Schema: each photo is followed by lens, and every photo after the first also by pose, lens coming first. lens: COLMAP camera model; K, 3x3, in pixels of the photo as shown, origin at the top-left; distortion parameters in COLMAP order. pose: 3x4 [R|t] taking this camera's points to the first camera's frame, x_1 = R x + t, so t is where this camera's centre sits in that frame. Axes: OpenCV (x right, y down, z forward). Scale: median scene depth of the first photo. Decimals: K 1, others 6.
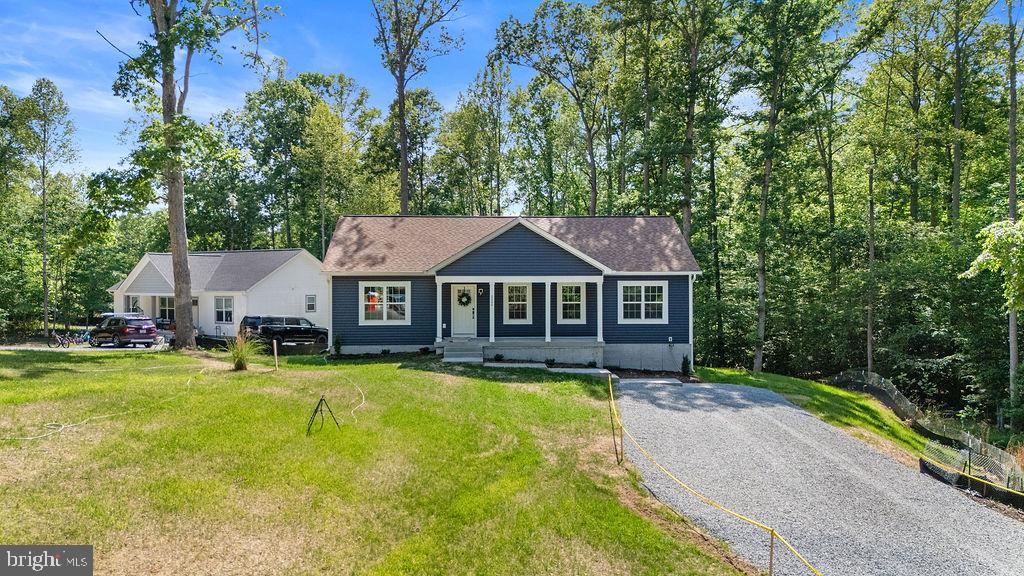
lens RADIAL K [[760.2, 0, 512.0], [0, 760.2, 288.0], [0, 0, 1]] dist [0.063197, -0.066794]
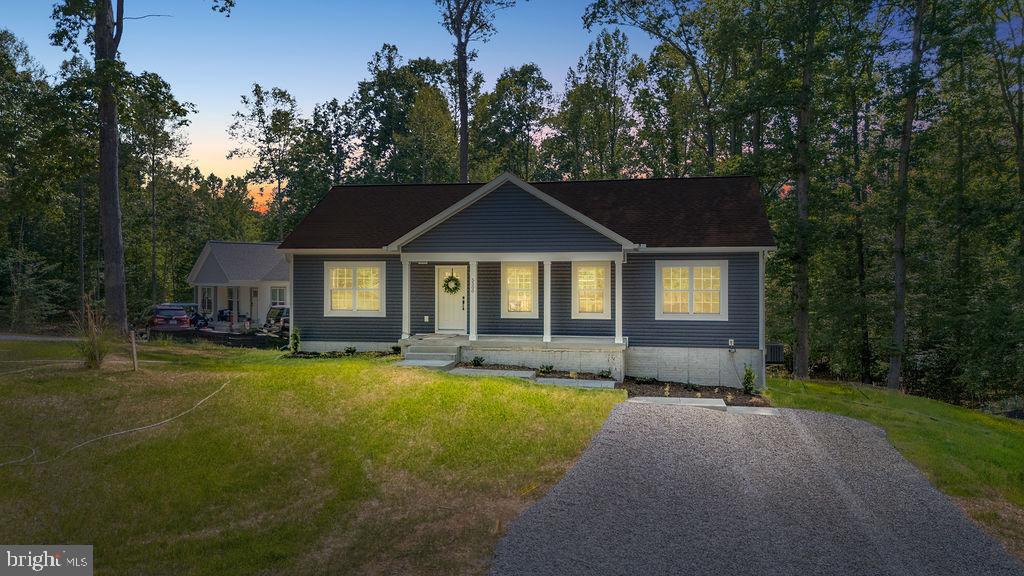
lens RADIAL K [[760.2, 0, 512.0], [0, 760.2, 288.0], [0, 0, 1]] dist [0.063197, -0.066794]
pose [[0.975220, 0.005965, -0.221156, 0.166914], [-0.006687, 0.999974, -0.002513, 0.019634], [0.221136, 0.003929, 0.975235, 0.259578]]
